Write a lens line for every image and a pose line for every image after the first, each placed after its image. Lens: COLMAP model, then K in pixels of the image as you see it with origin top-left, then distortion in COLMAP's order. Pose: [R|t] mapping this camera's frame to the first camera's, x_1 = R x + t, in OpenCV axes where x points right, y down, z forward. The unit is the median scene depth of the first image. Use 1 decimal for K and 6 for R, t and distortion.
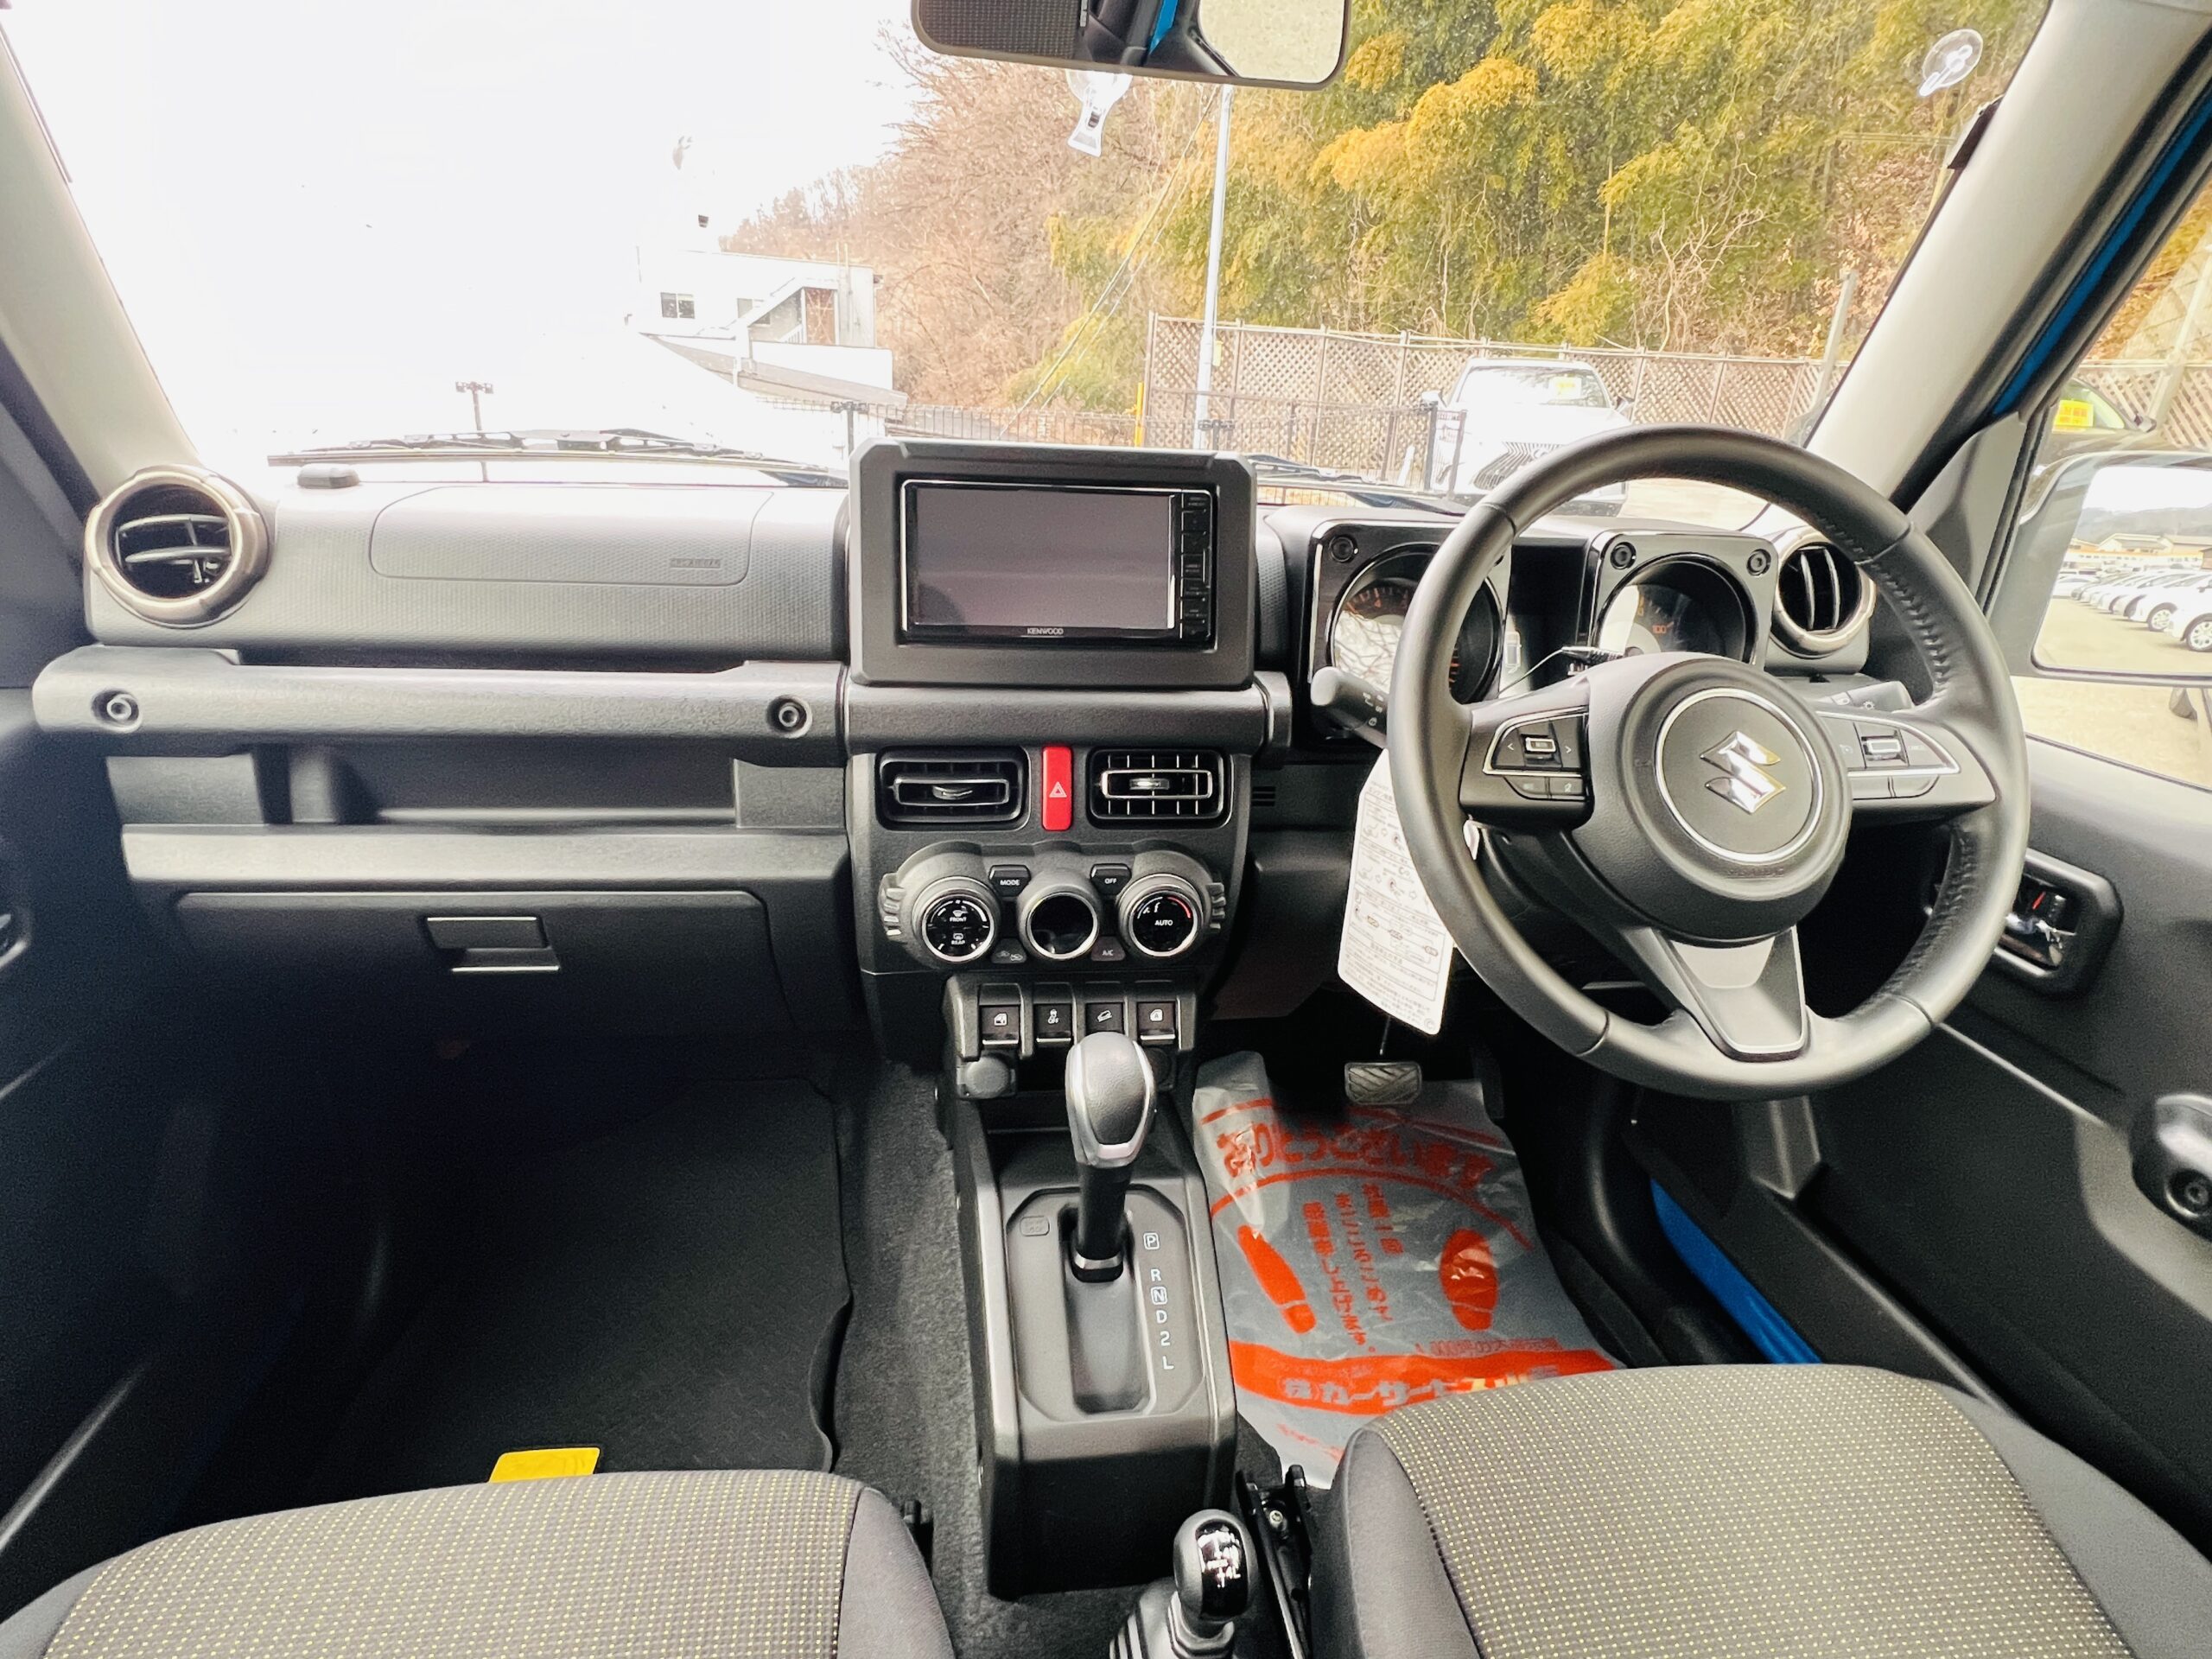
lens RADIAL K [[1118.7, 0, 1093.4], [0, 1118.7, 842.0], [0, 0, 1]] dist [-0.007915, 0.002939]
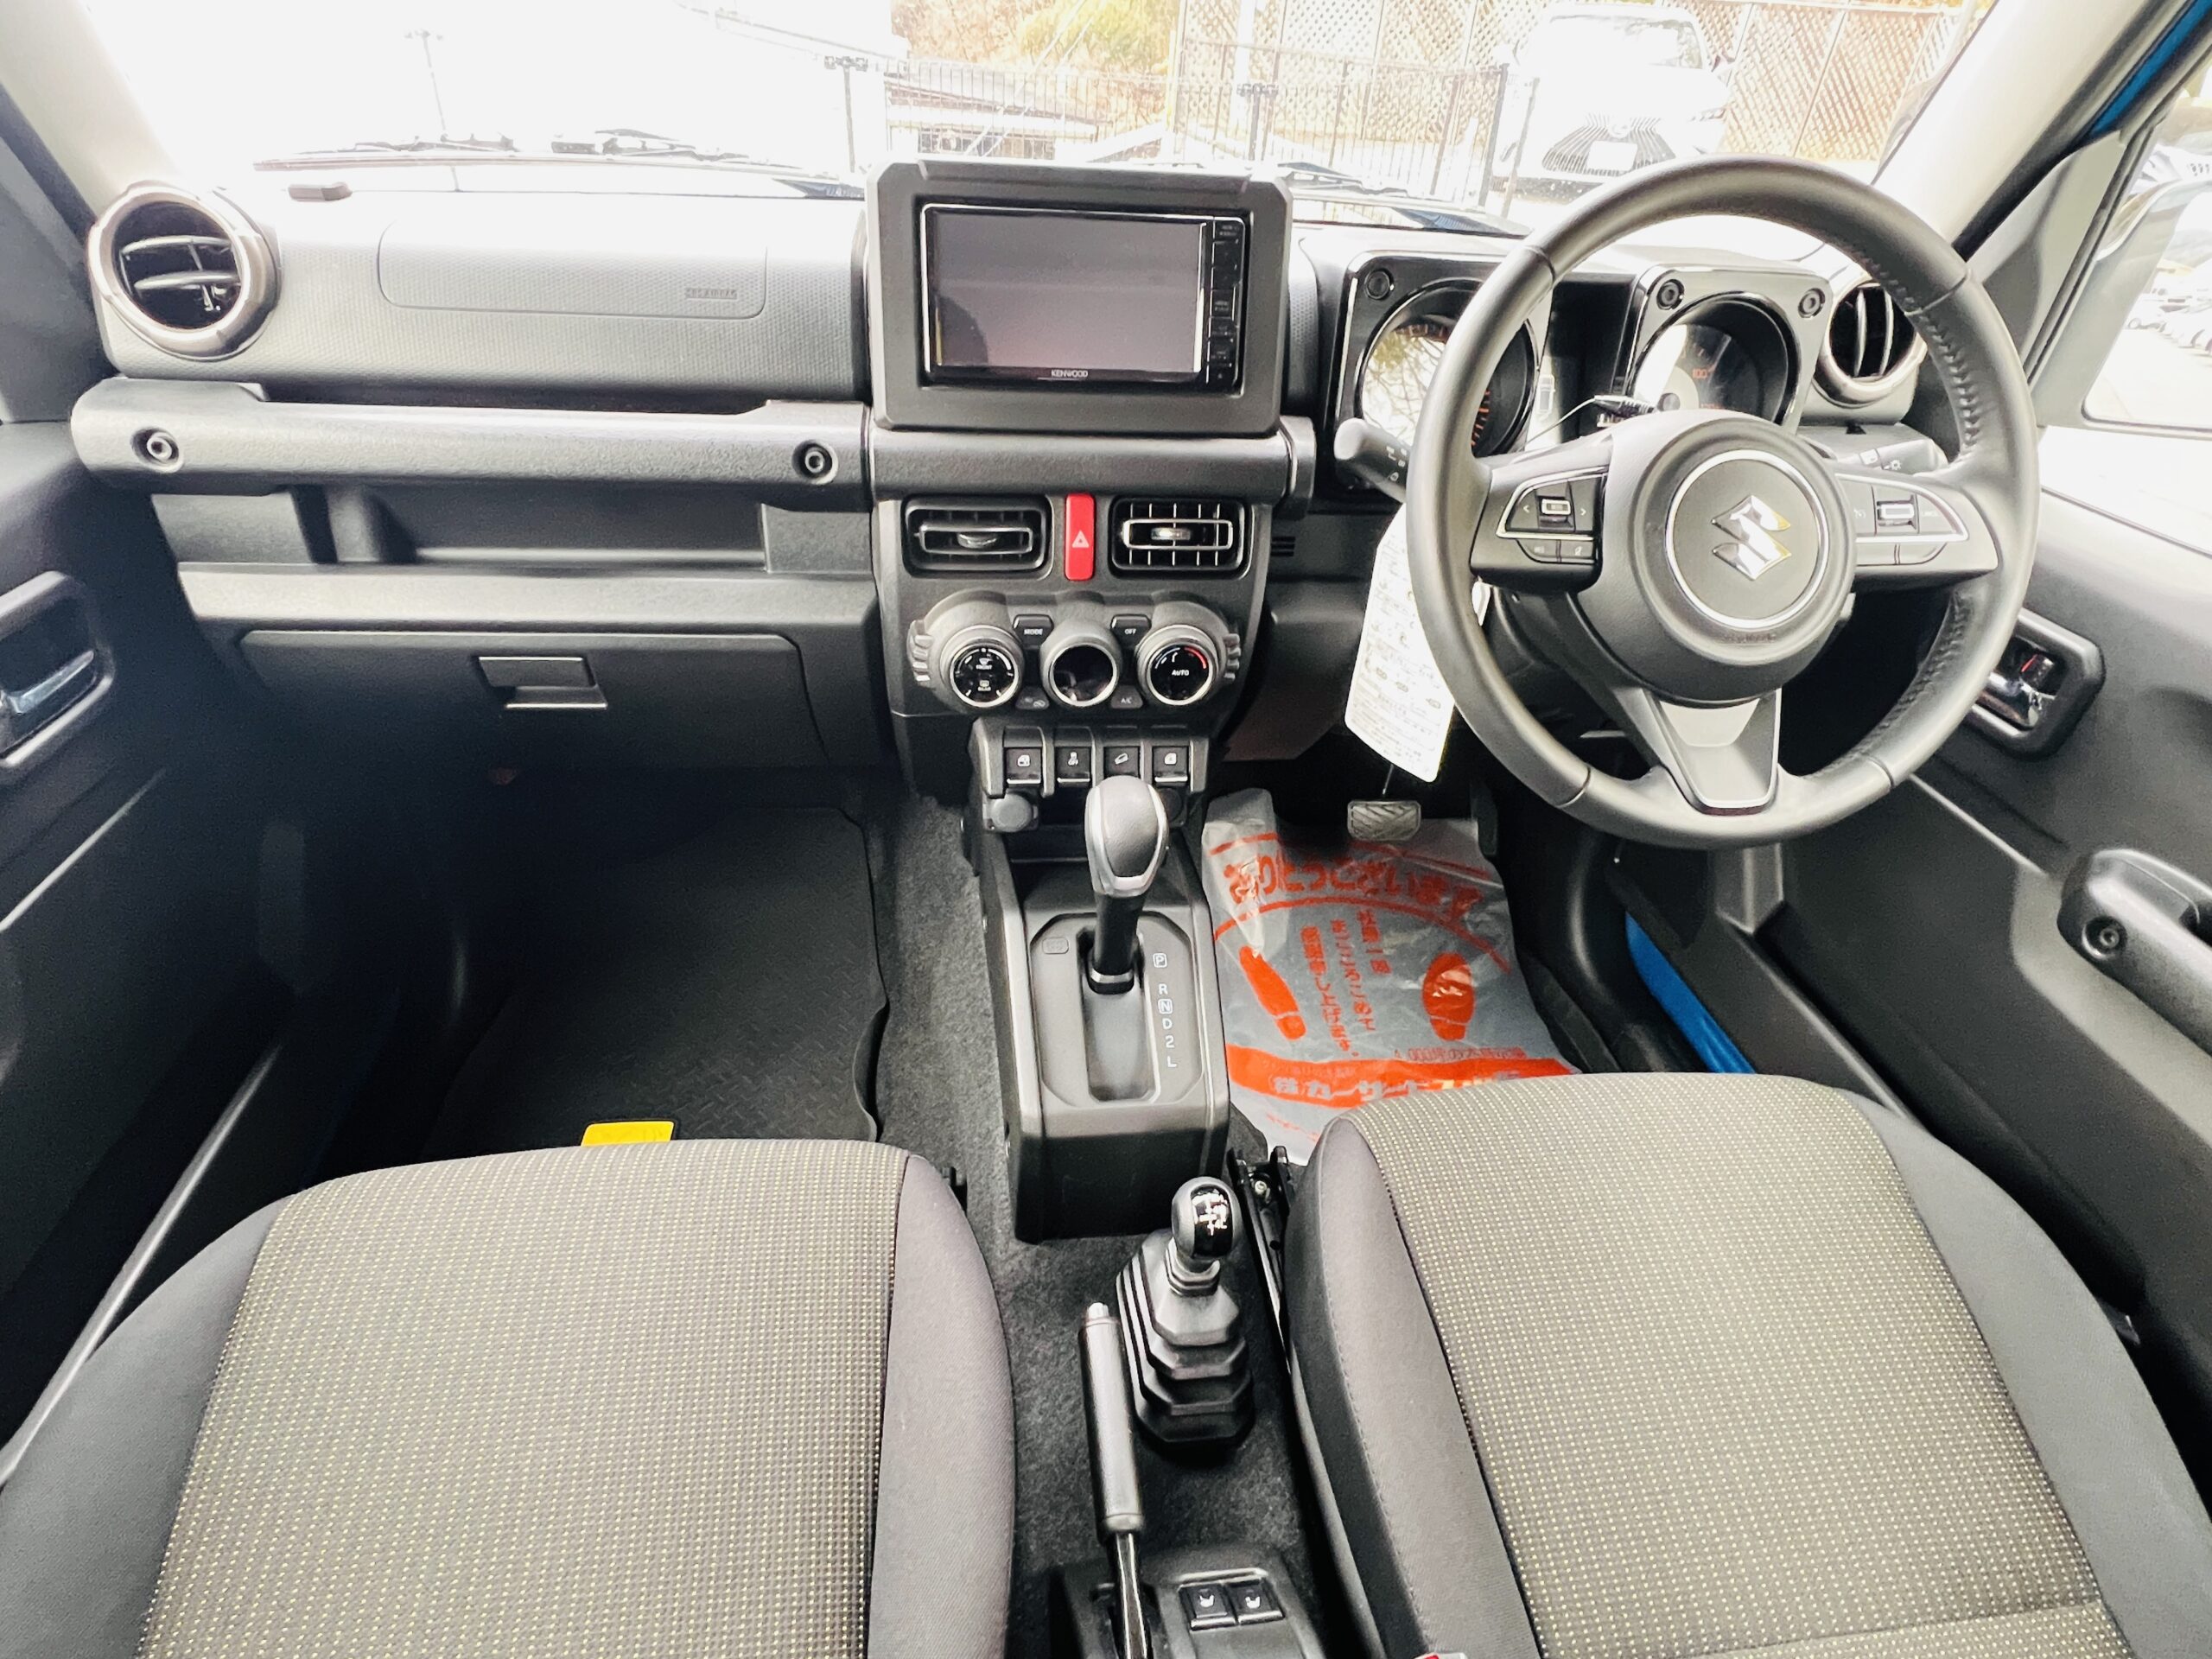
lens RADIAL K [[1118.7, 0, 1096.8], [0, 1118.7, 836.0], [0, 0, 1]] dist [-0.007915, 0.002939]
pose [[0.999824, 0.016825, -0.008305, -0.003705], [-0.014396, 0.971747, 0.235587, -0.022602], [0.012034, -0.235426, 0.971818, -0.050450]]
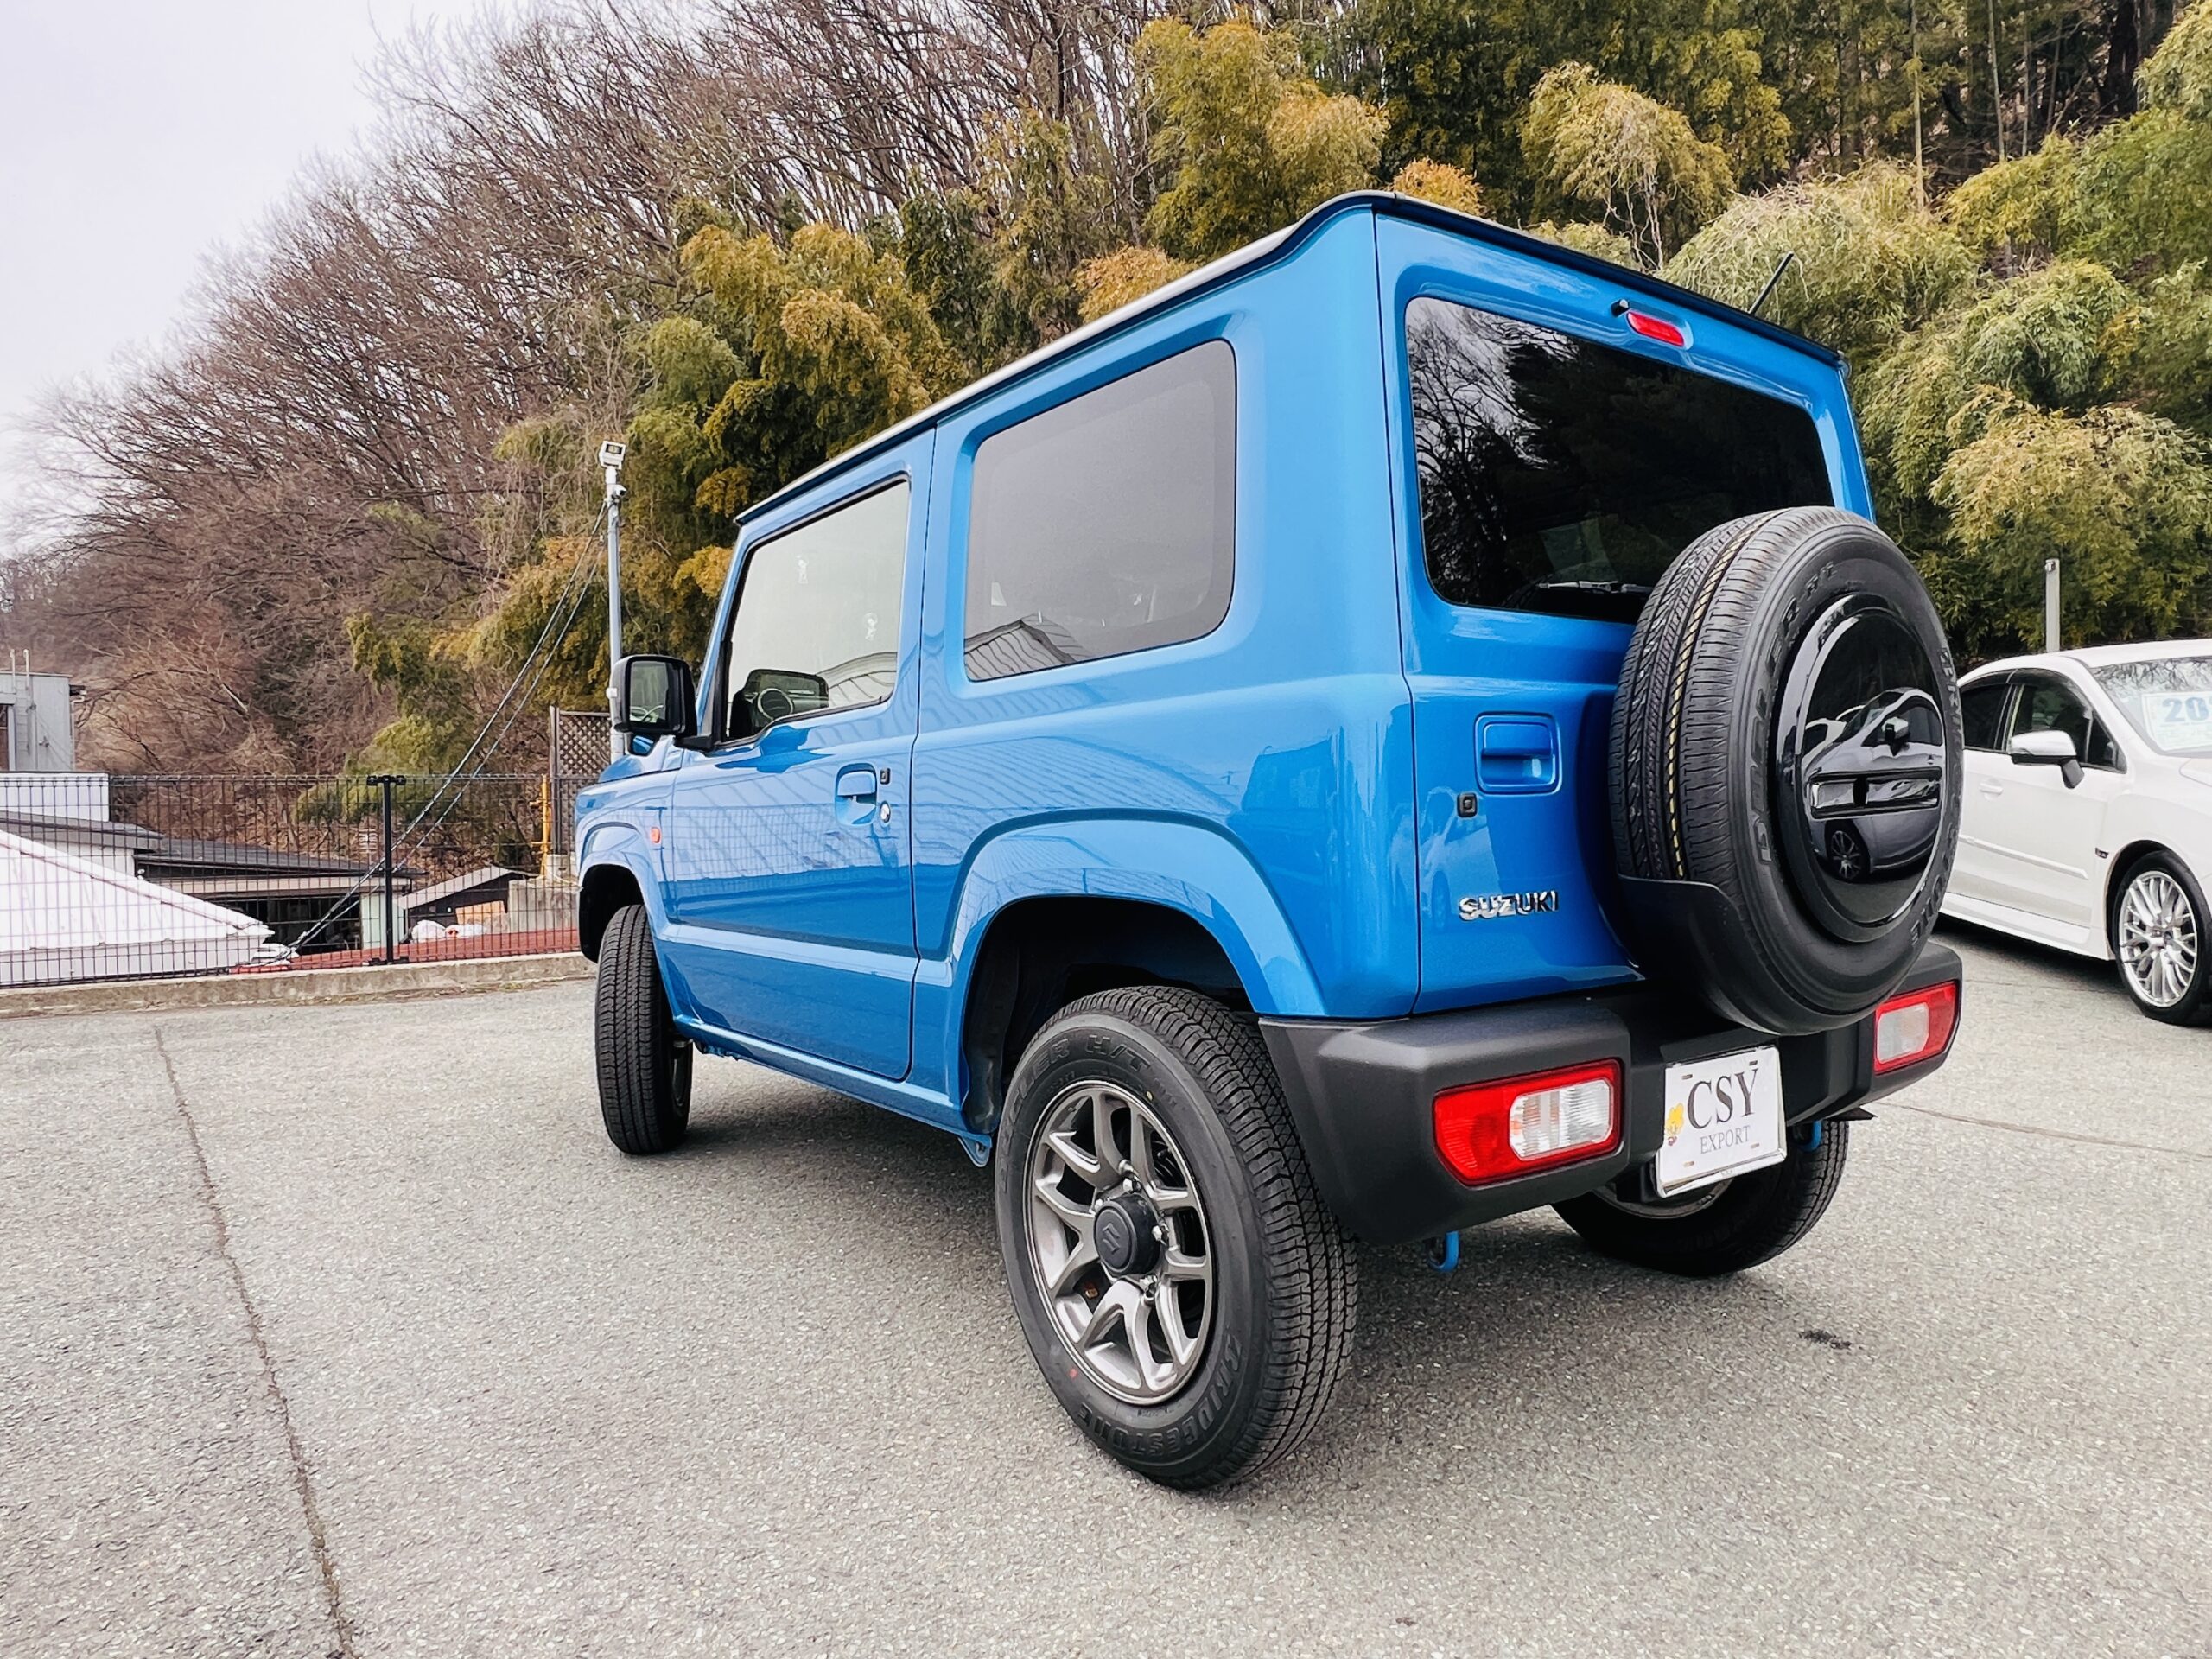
lens RADIAL K [[1356.5, 0, 1098.3], [0, 1356.5, 822.4], [0, 0, 1]] dist [0.005568, -0.006278]
pose [[0.881170, -0.069020, 0.467735, -1.632676], [0.230030, 0.926891, -0.296580, 1.504926], [-0.413070, 0.368930, 0.832625, -2.832078]]
